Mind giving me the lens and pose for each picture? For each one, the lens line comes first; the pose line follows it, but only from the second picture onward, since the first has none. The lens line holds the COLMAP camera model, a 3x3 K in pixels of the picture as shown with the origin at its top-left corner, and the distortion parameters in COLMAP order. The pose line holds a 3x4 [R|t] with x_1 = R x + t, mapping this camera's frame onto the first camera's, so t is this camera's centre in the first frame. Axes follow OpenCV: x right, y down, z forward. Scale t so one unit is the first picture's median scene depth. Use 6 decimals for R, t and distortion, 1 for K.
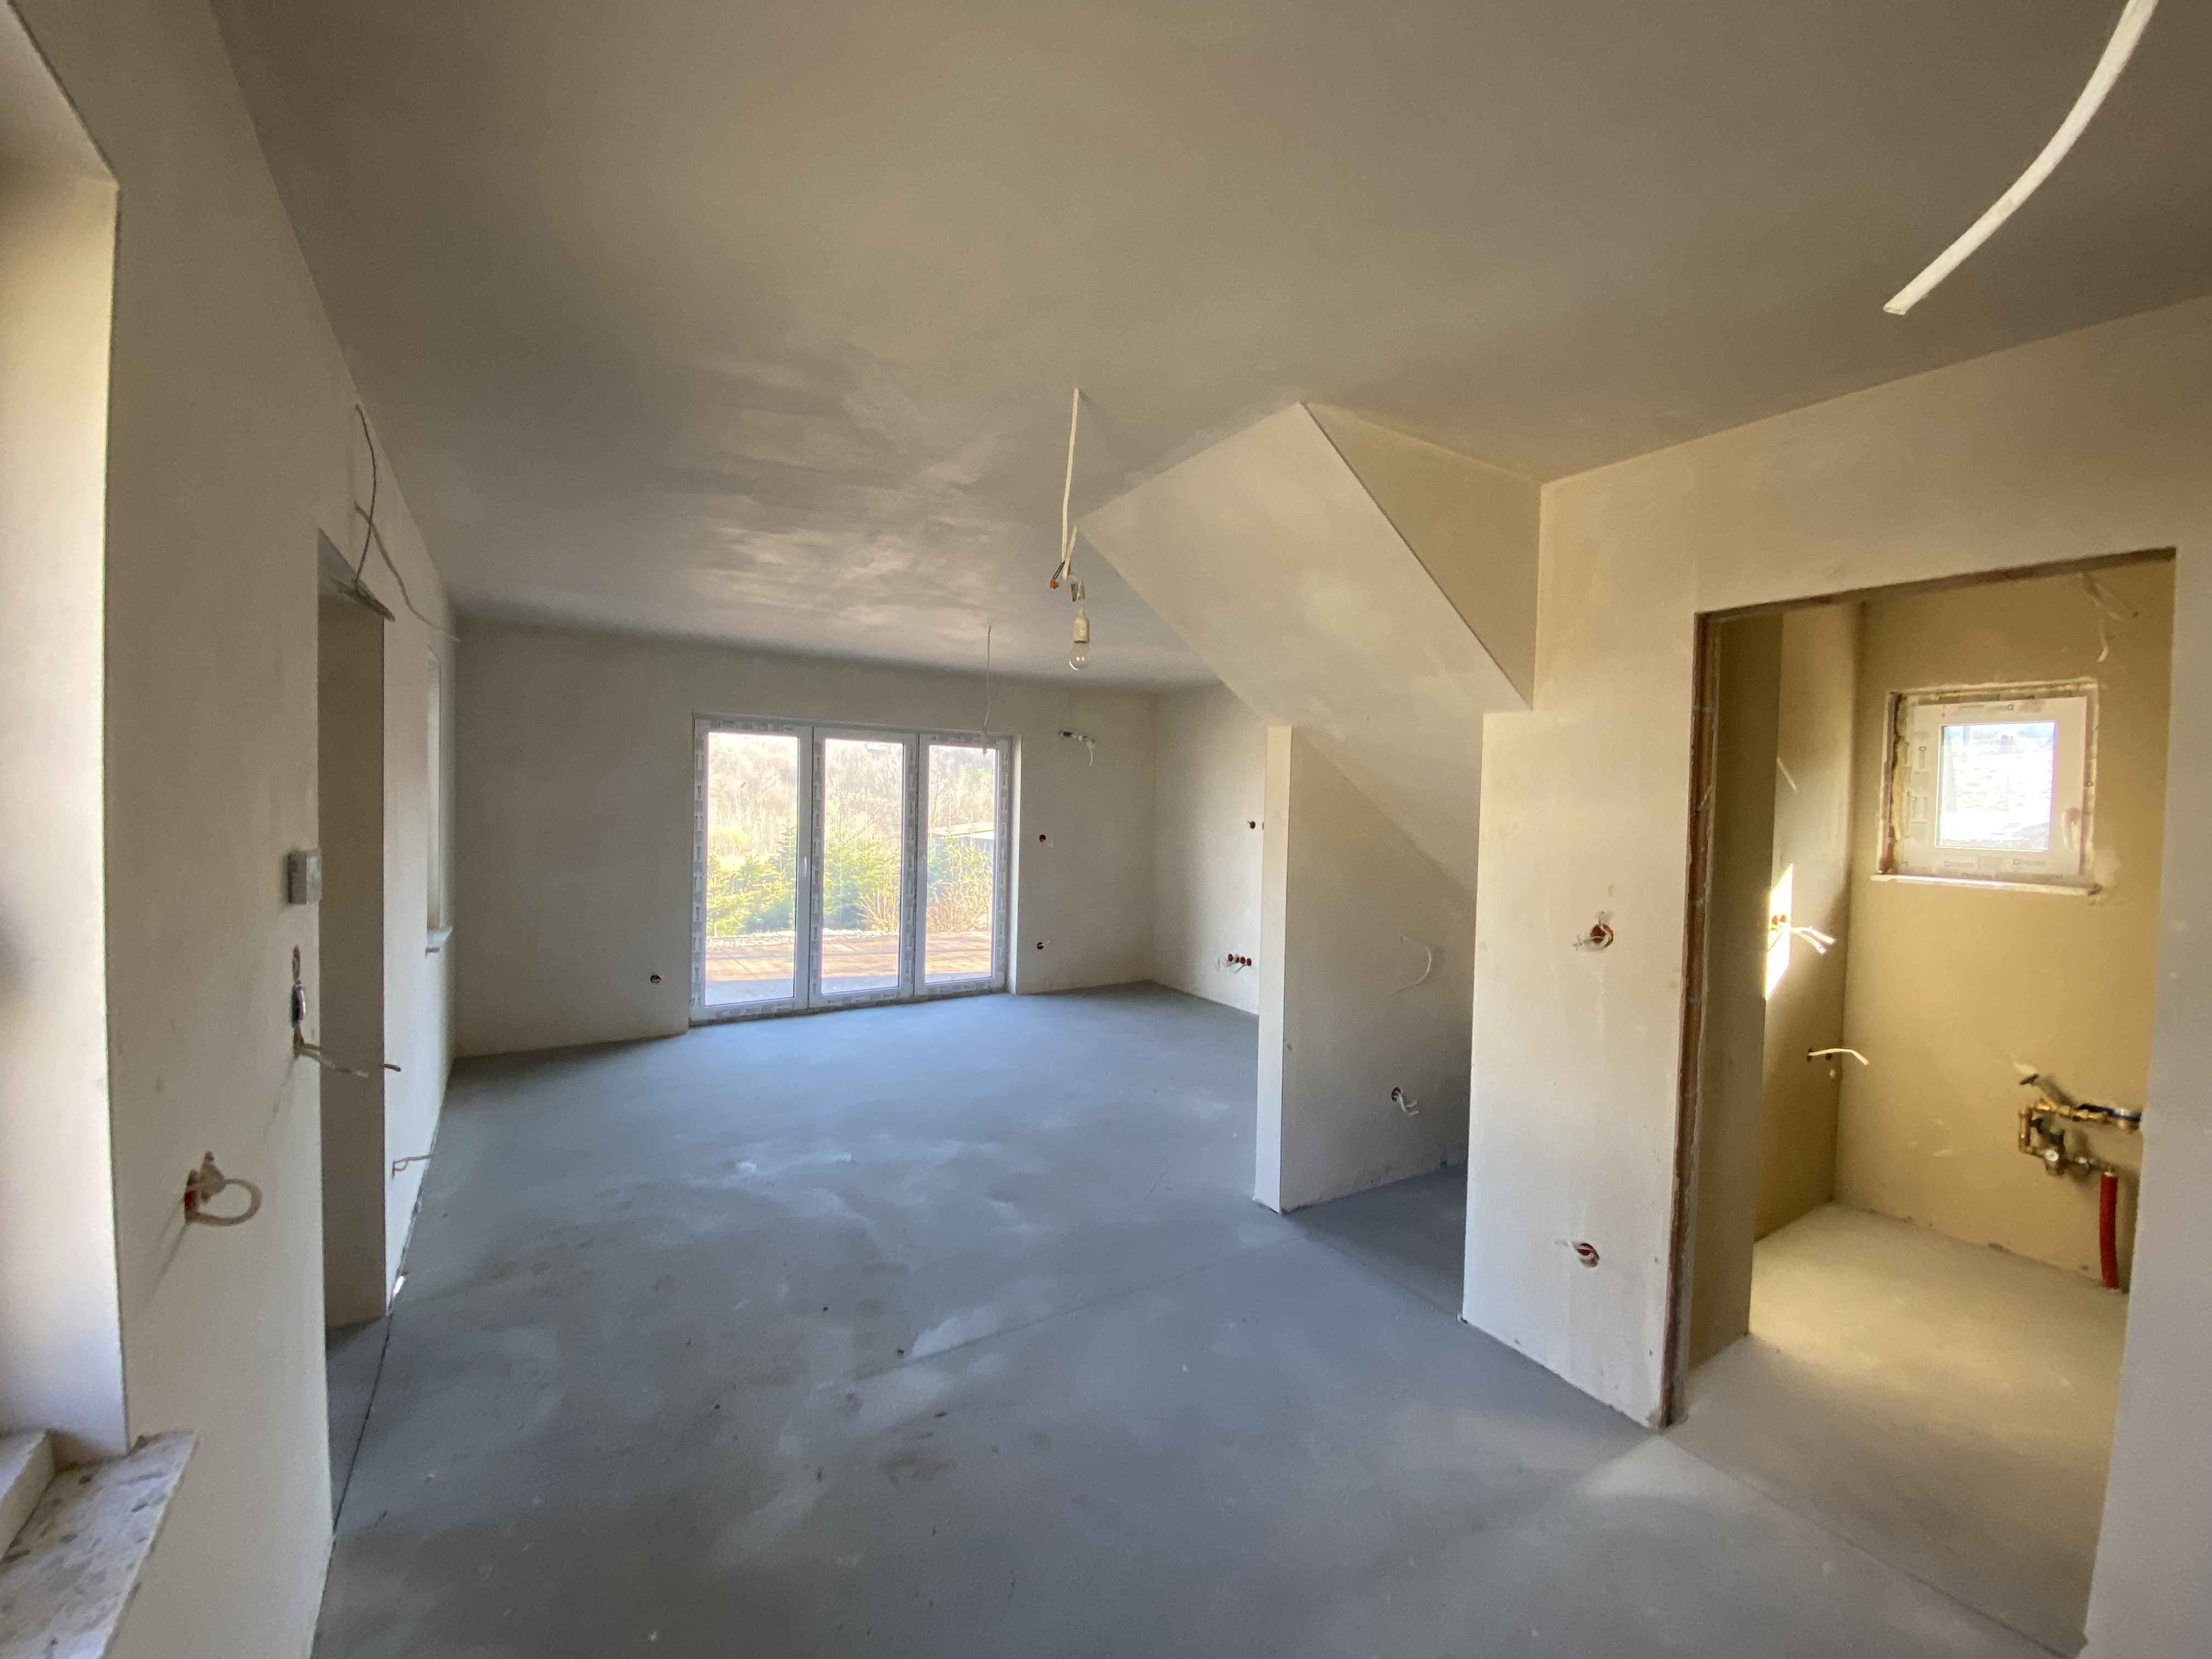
lens RADIAL K [[887.5, 0, 1101.7], [0, 887.5, 823.6], [0, 0, 1]] dist [0.010270, -0.016287]
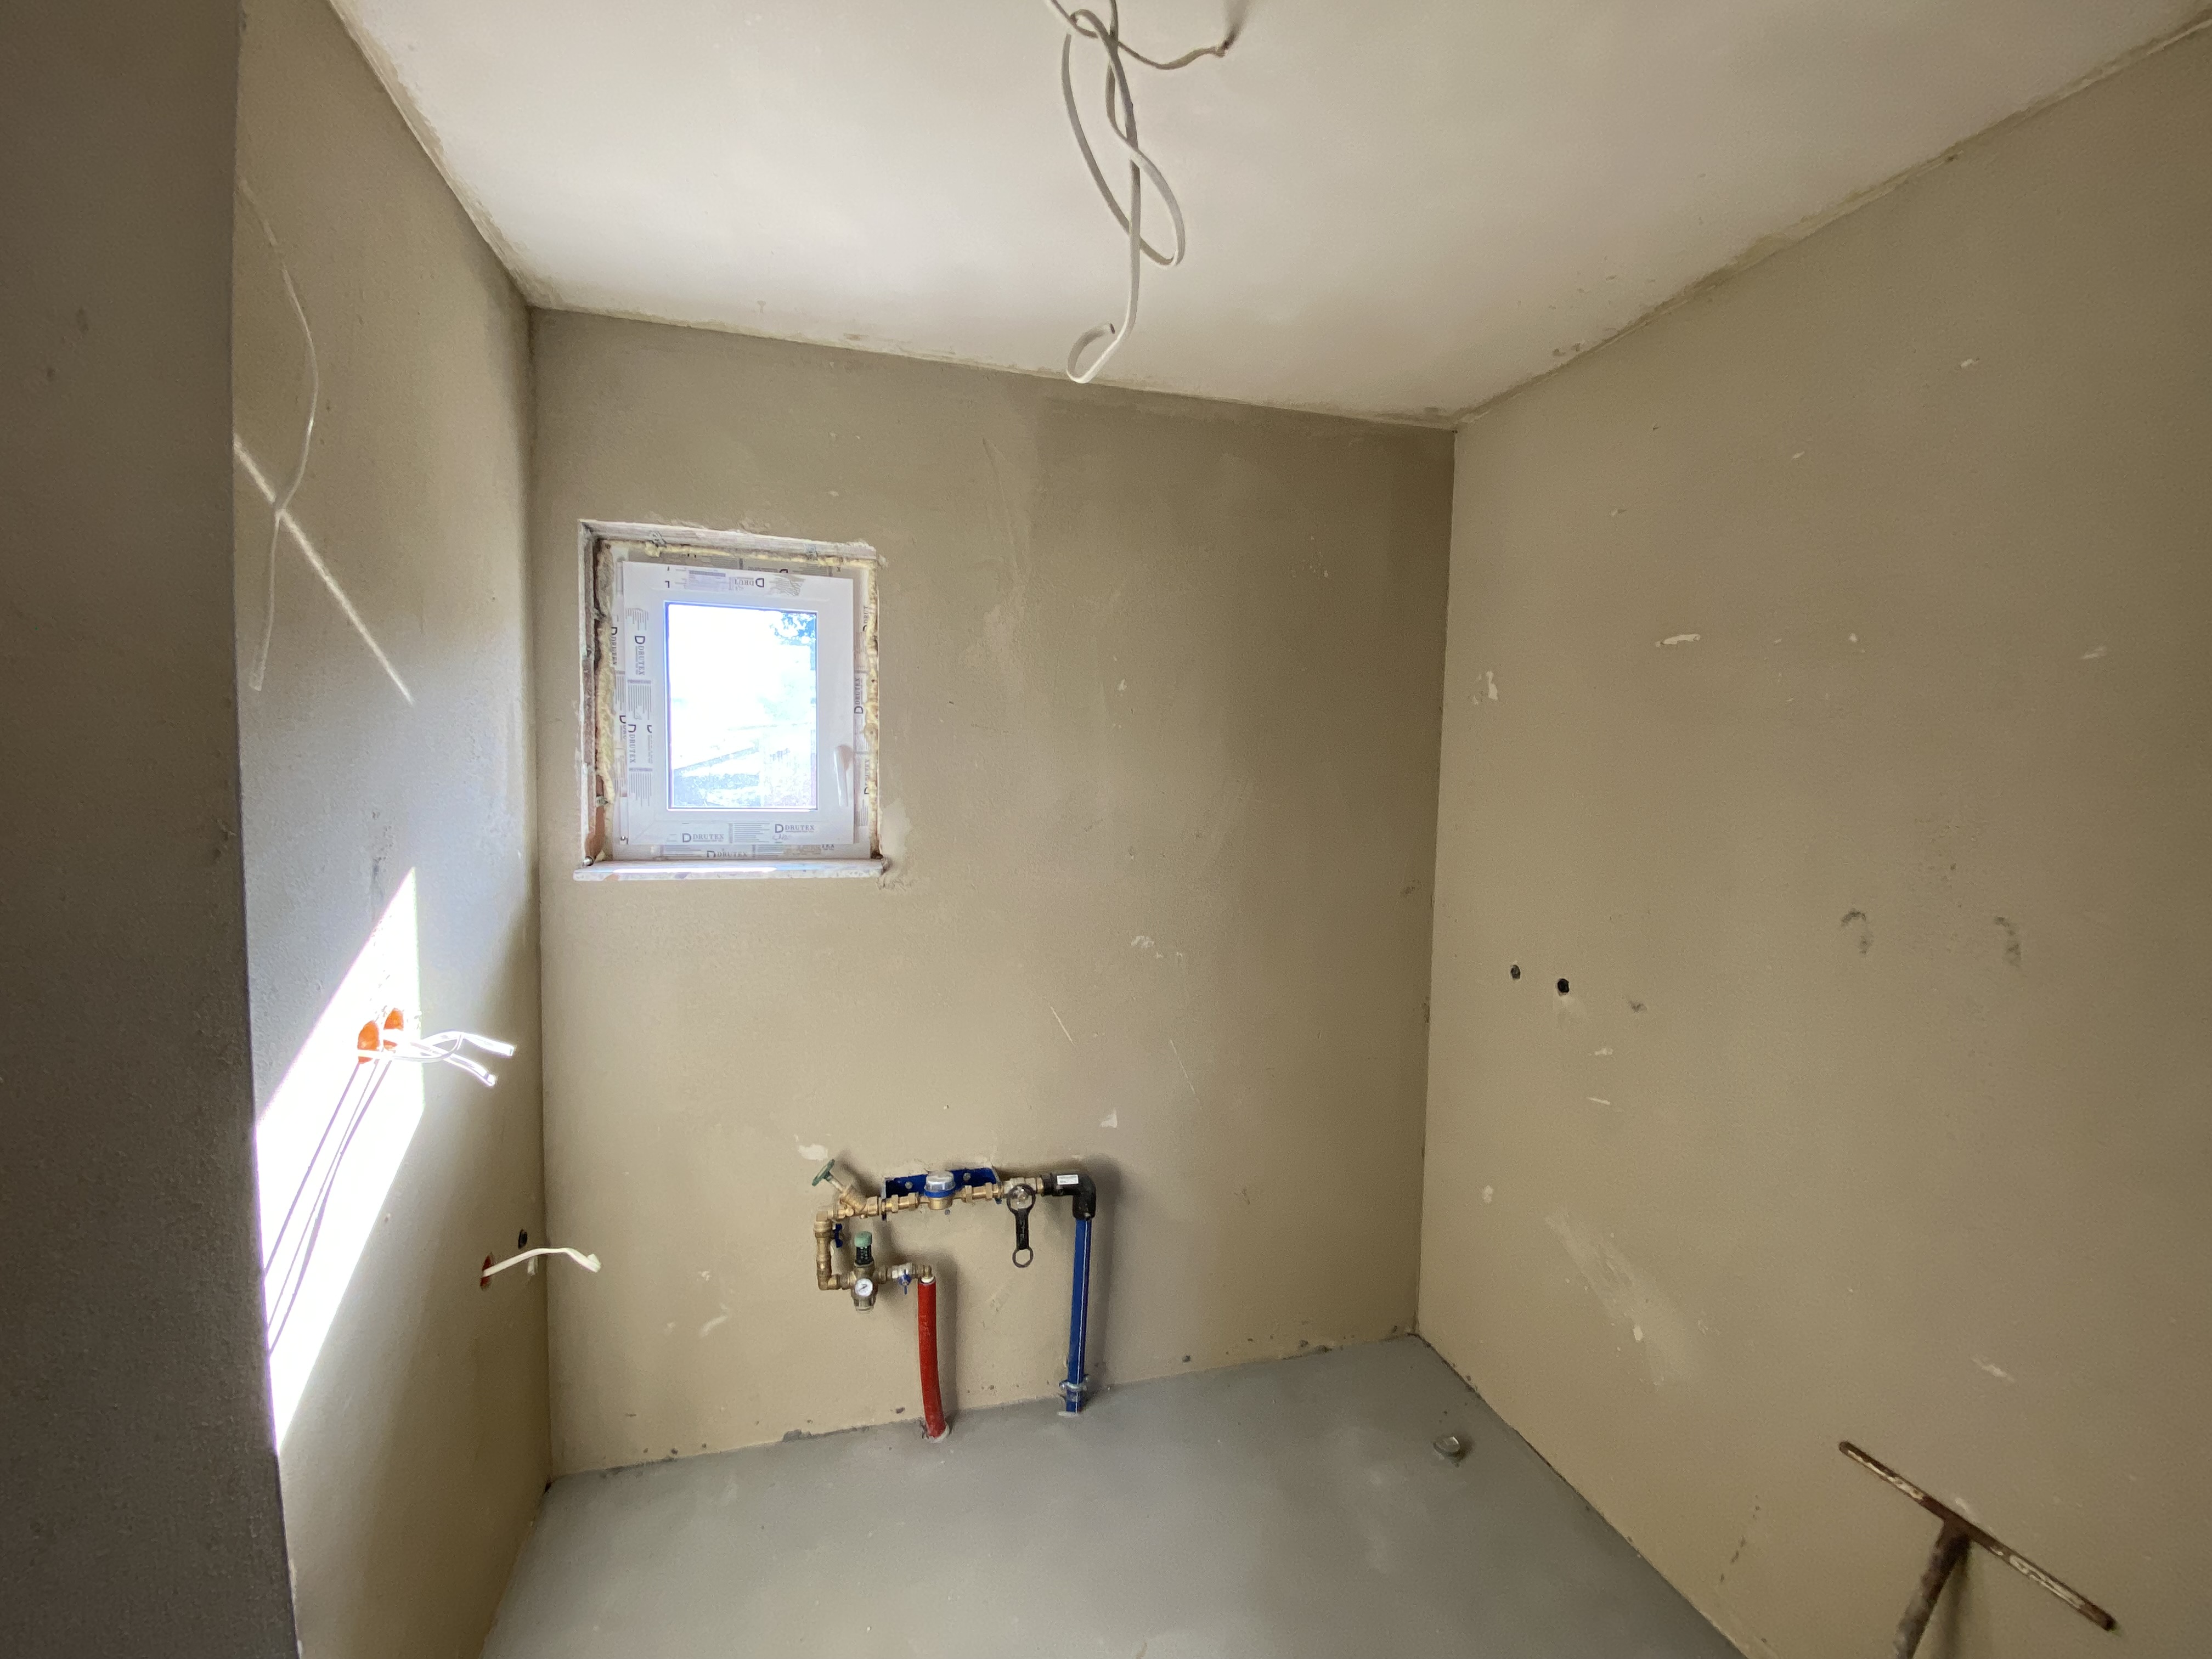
lens RADIAL K [[887.5, 0, 1101.7], [0, 887.5, 823.6], [0, 0, 1]] dist [0.010270, -0.016287]
pose [[0.277720, -0.066342, 0.958369, 0.480759], [0.018534, 0.997797, 0.063701, 0.003163], [-0.960483, 0.000071, 0.278338, 0.587195]]
